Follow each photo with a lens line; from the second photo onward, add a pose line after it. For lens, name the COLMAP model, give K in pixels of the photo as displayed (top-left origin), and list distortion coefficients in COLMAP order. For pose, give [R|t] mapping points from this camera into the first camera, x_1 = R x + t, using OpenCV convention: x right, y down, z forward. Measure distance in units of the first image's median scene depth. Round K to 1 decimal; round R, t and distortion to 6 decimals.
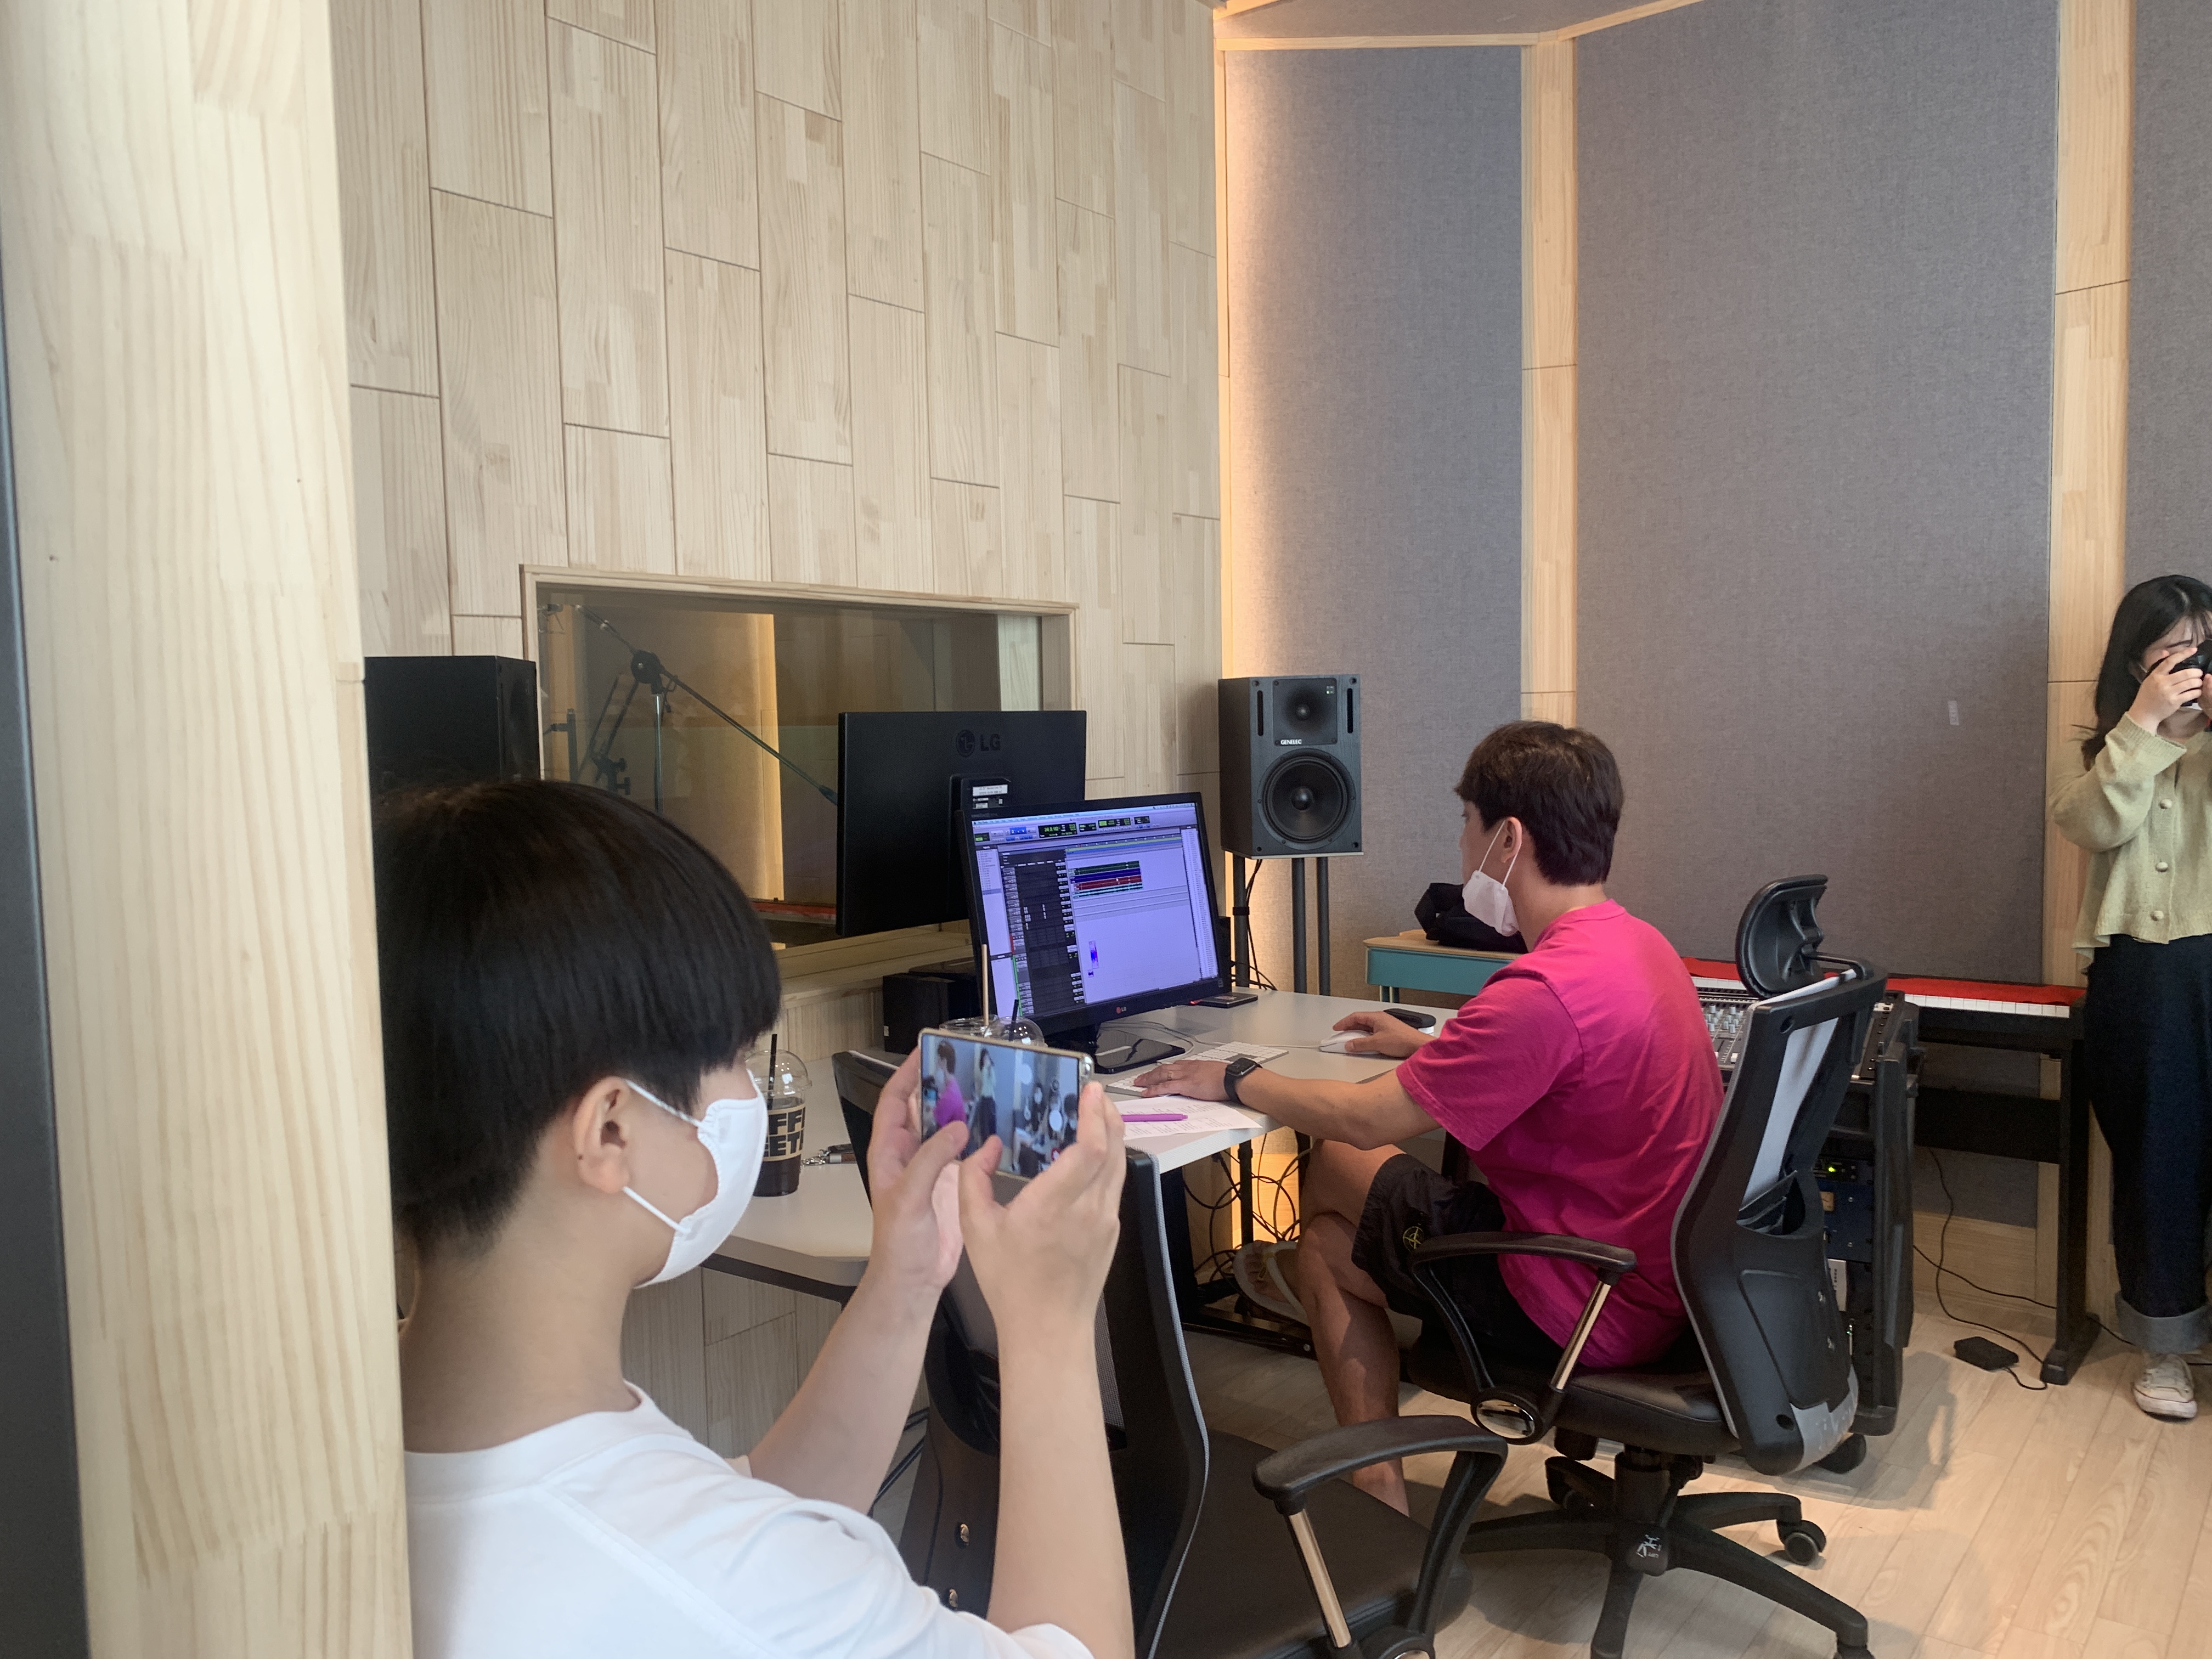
lens RADIAL K [[1685.3, 0, 1120.7], [0, 1685.3, 833.4], [0, 0, 1]] dist [0.032571, -0.042731]
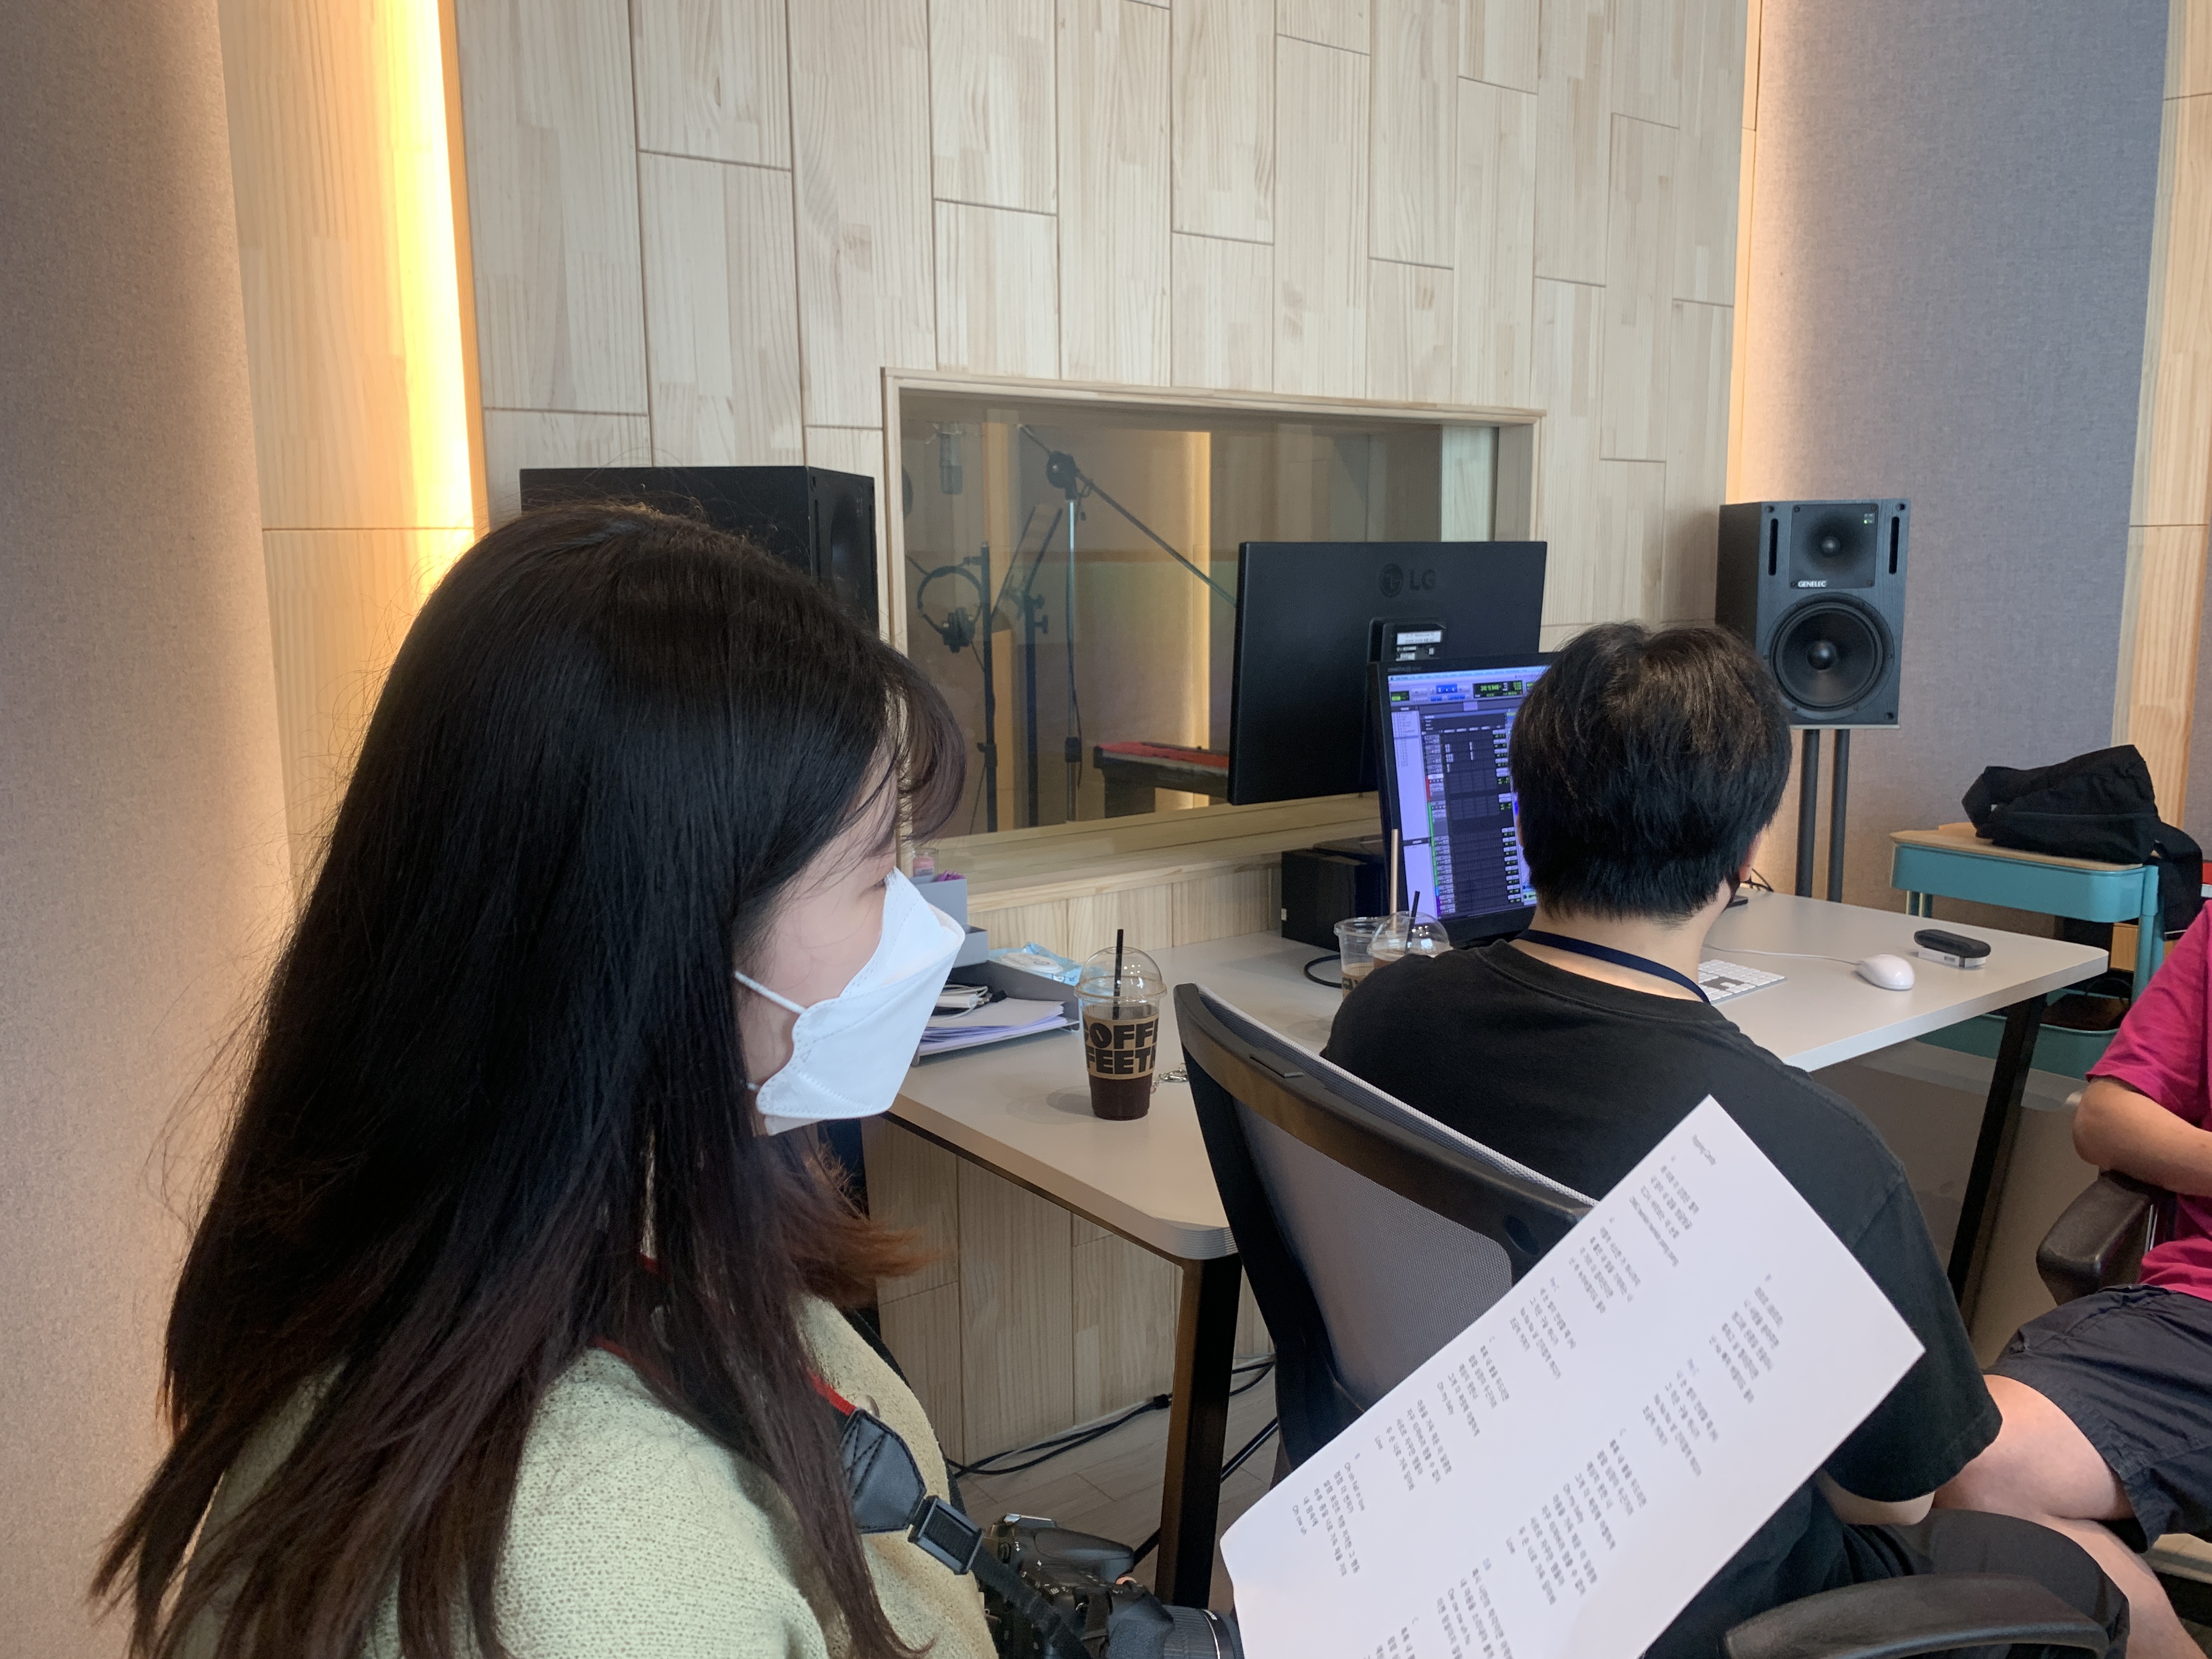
lens RADIAL K [[1666.8, 0, 1096.5], [0, 1666.8, 833.6], [0, 0, 1]] dist [0.011860, -0.037121]
pose [[0.957545, 0.054100, -0.283164, 0.007050], [-0.027392, 0.994864, 0.097446, -0.004480], [0.286981, -0.085553, 0.954108, 0.146944]]
